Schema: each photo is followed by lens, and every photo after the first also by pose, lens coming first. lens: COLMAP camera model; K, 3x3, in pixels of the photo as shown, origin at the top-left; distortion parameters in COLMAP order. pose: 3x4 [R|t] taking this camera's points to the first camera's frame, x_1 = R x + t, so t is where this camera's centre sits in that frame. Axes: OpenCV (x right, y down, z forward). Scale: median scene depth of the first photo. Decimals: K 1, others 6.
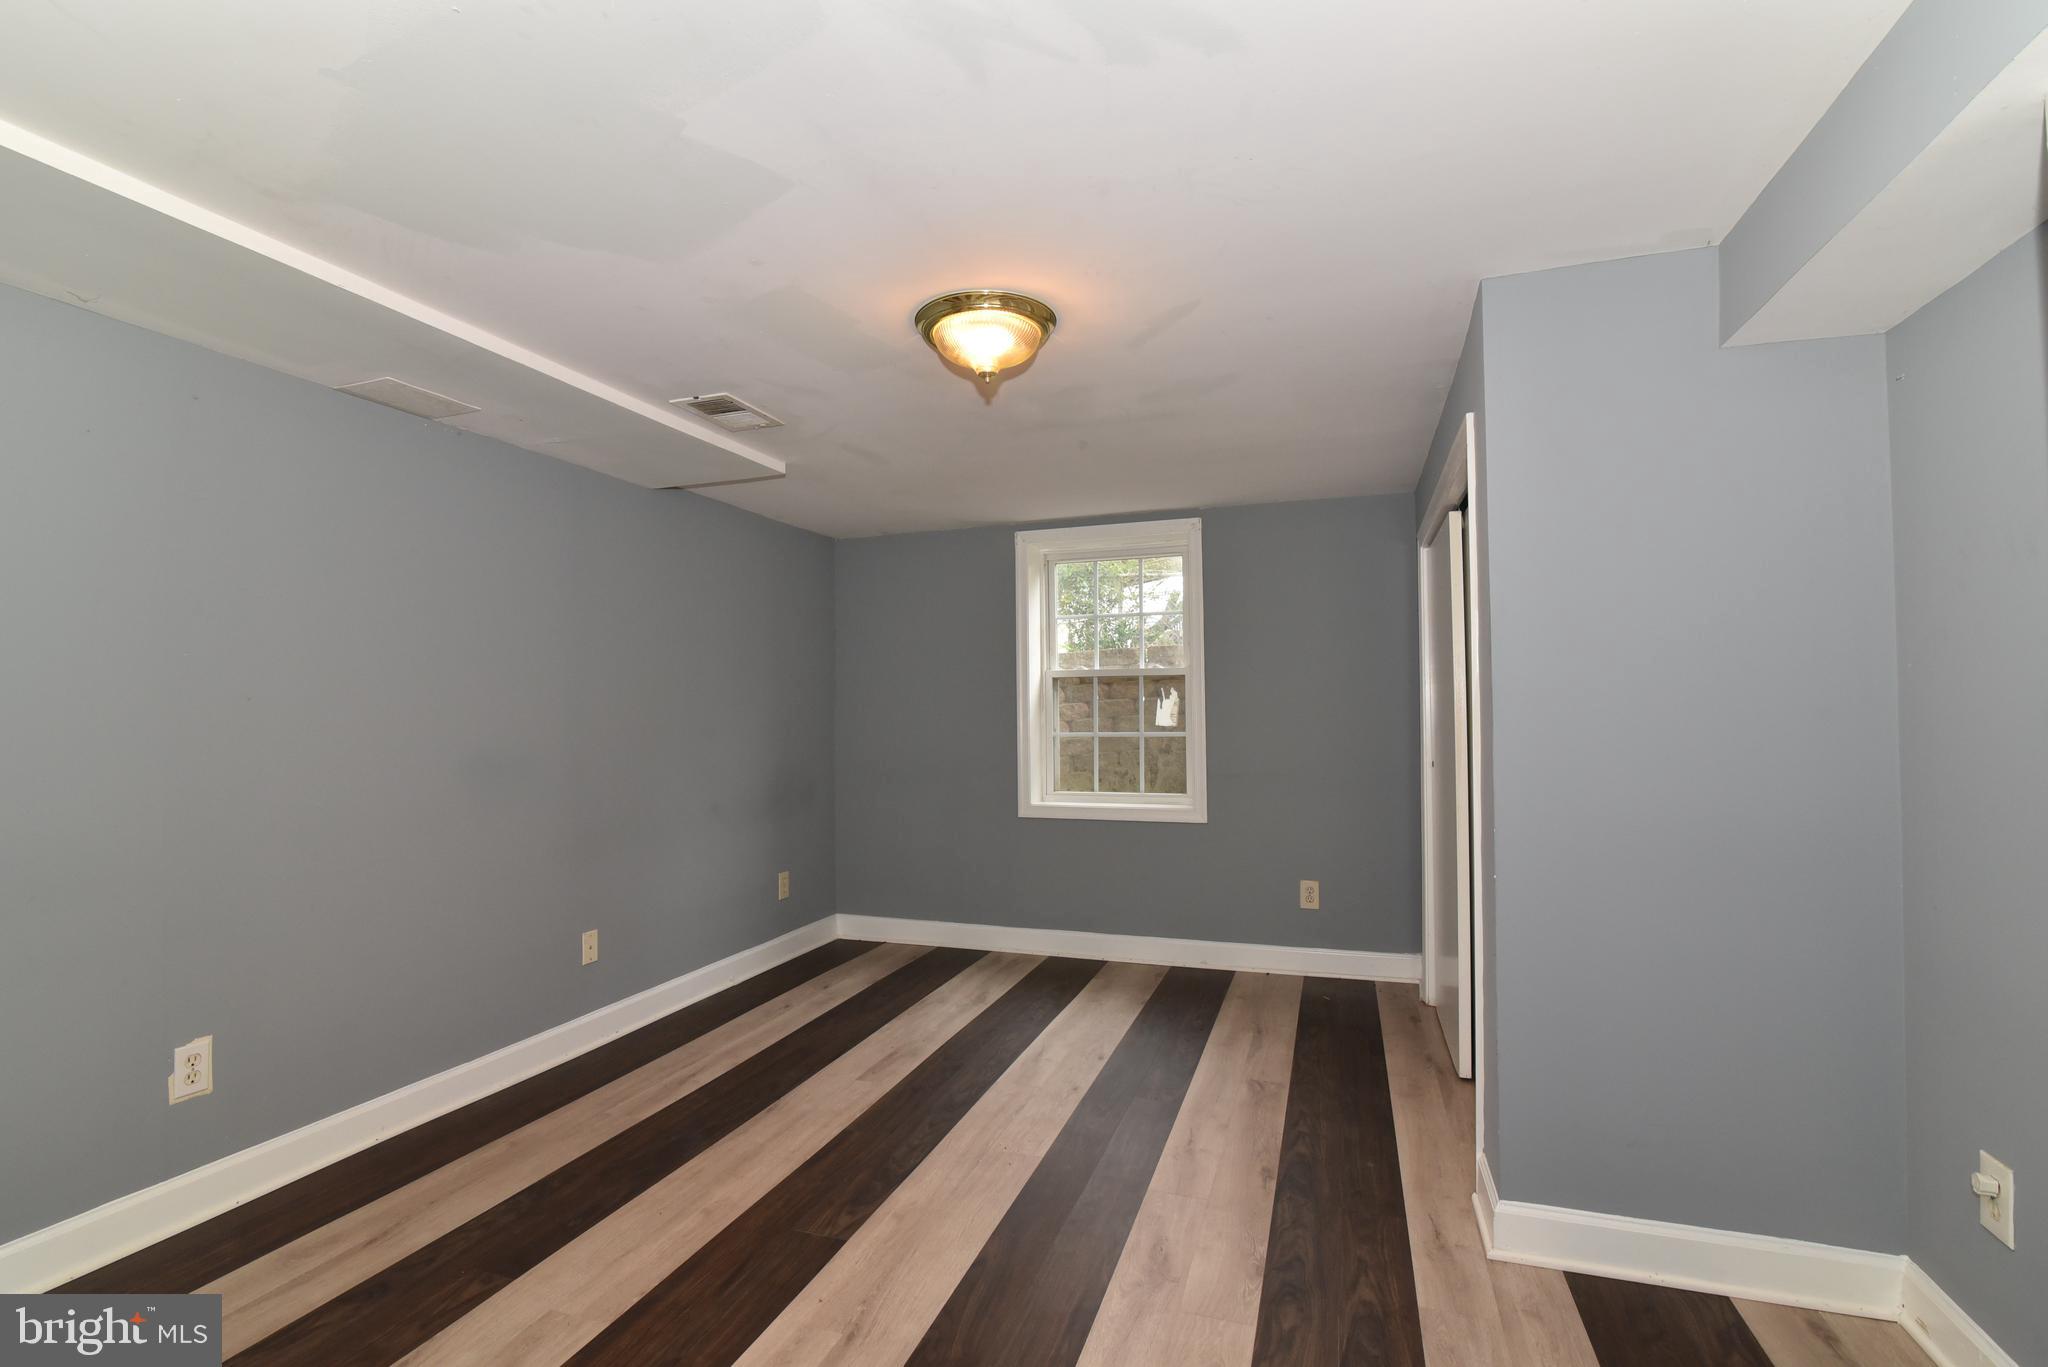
lens RADIAL K [[930.0, 0, 1020.0], [0, 930.0, 694.0], [0, 0, 1]] dist [-0.014917, 0.000441]
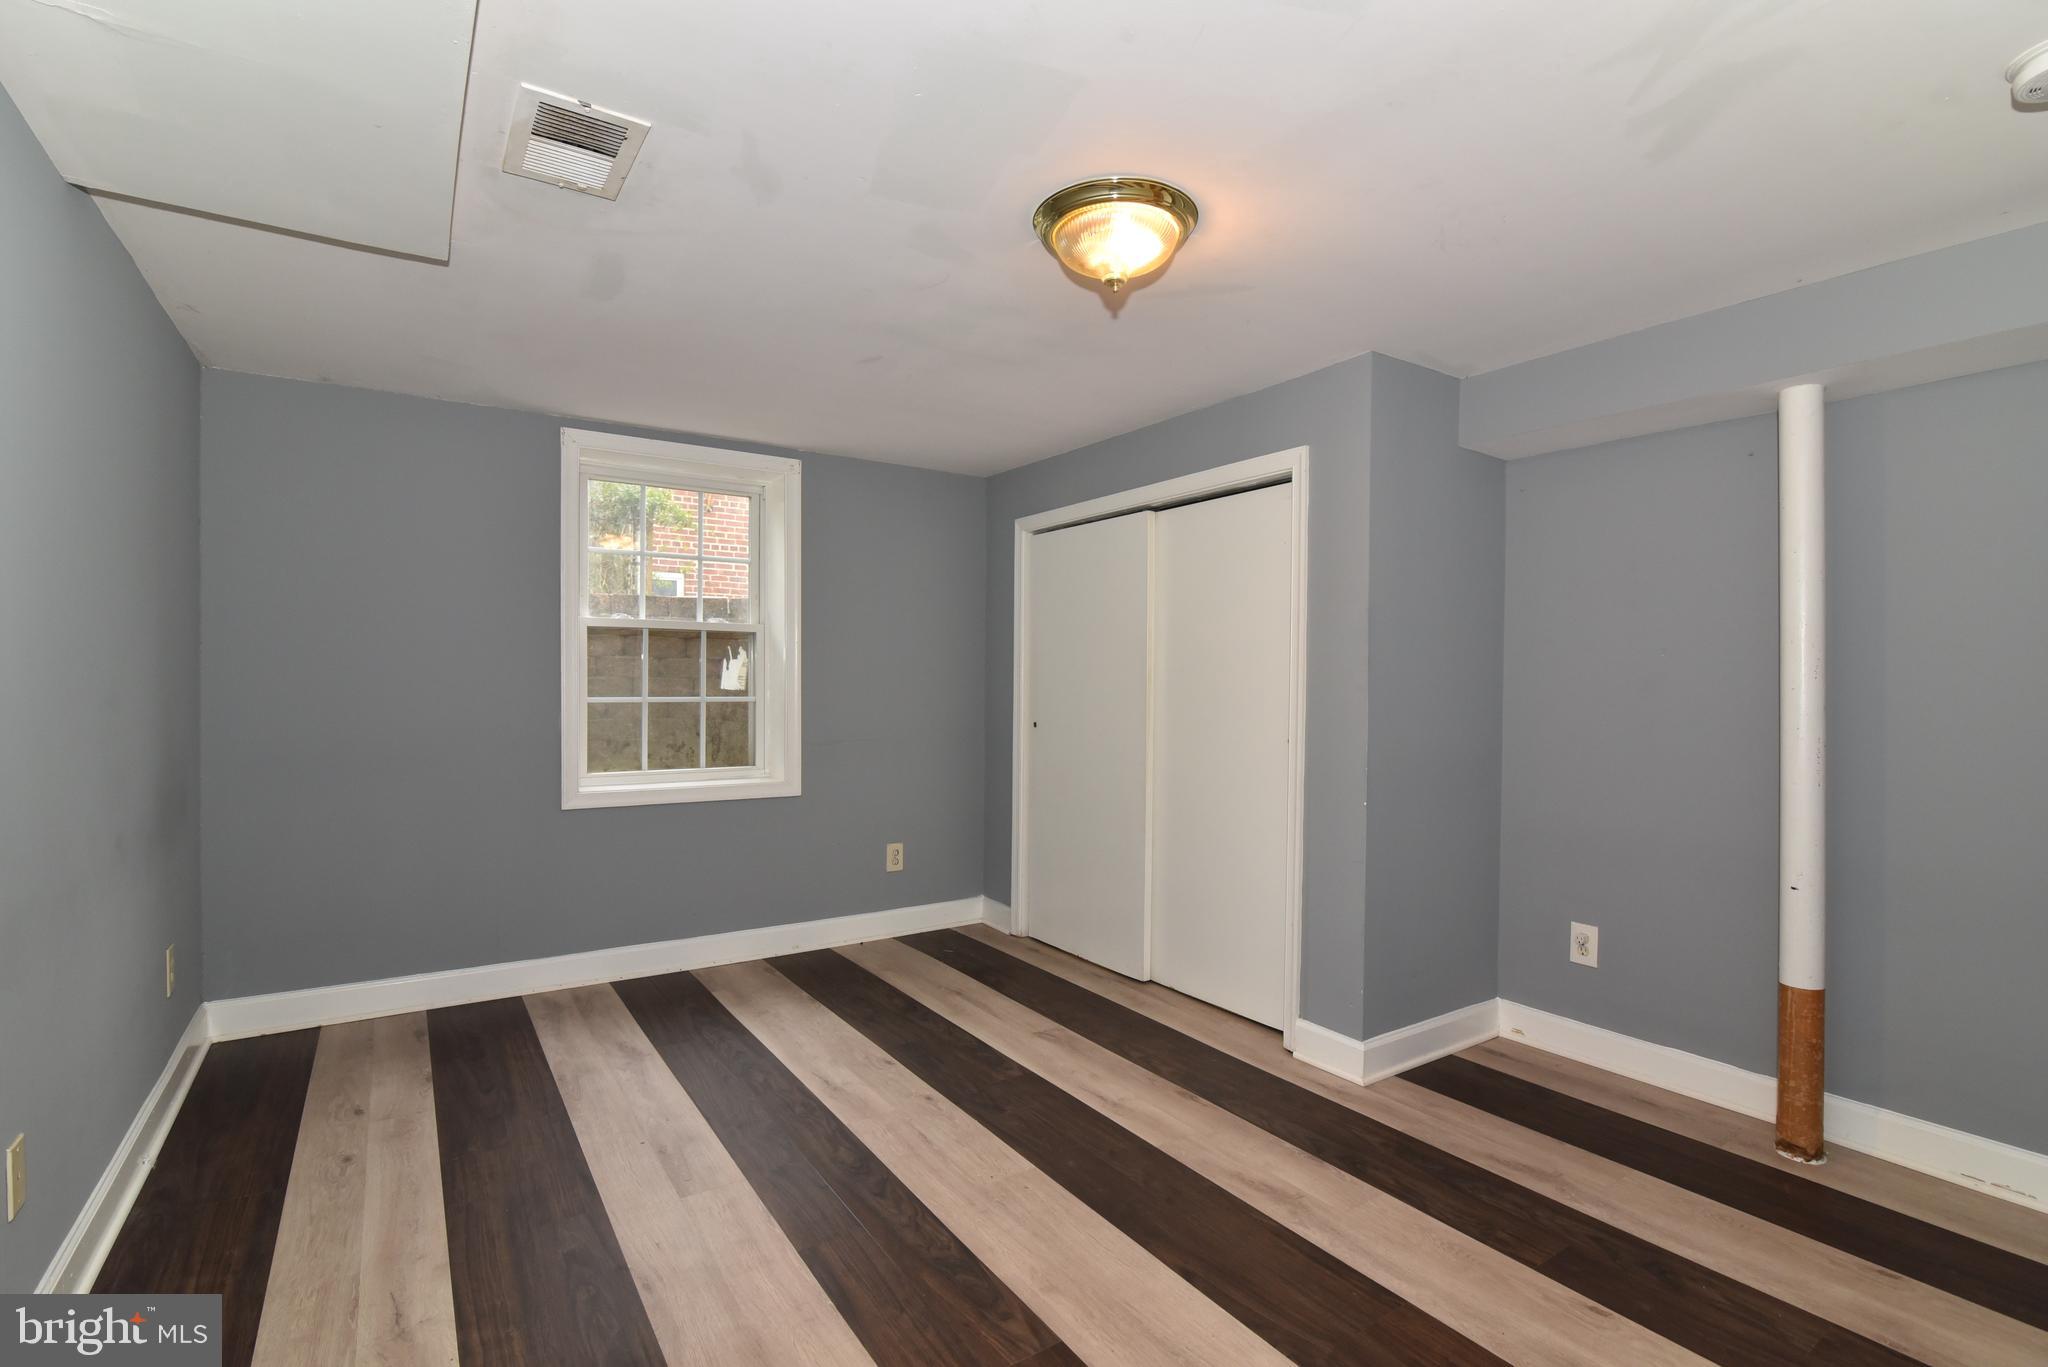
lens RADIAL K [[930.0, 0, 1020.0], [0, 930.0, 694.0], [0, 0, 1]] dist [-0.014917, 0.000441]
pose [[0.608143, 0.001866, 0.793825, -0.397878], [-0.030697, 0.999305, 0.021169, 0.012188], [-0.793234, -0.037242, 0.607778, 0.273093]]
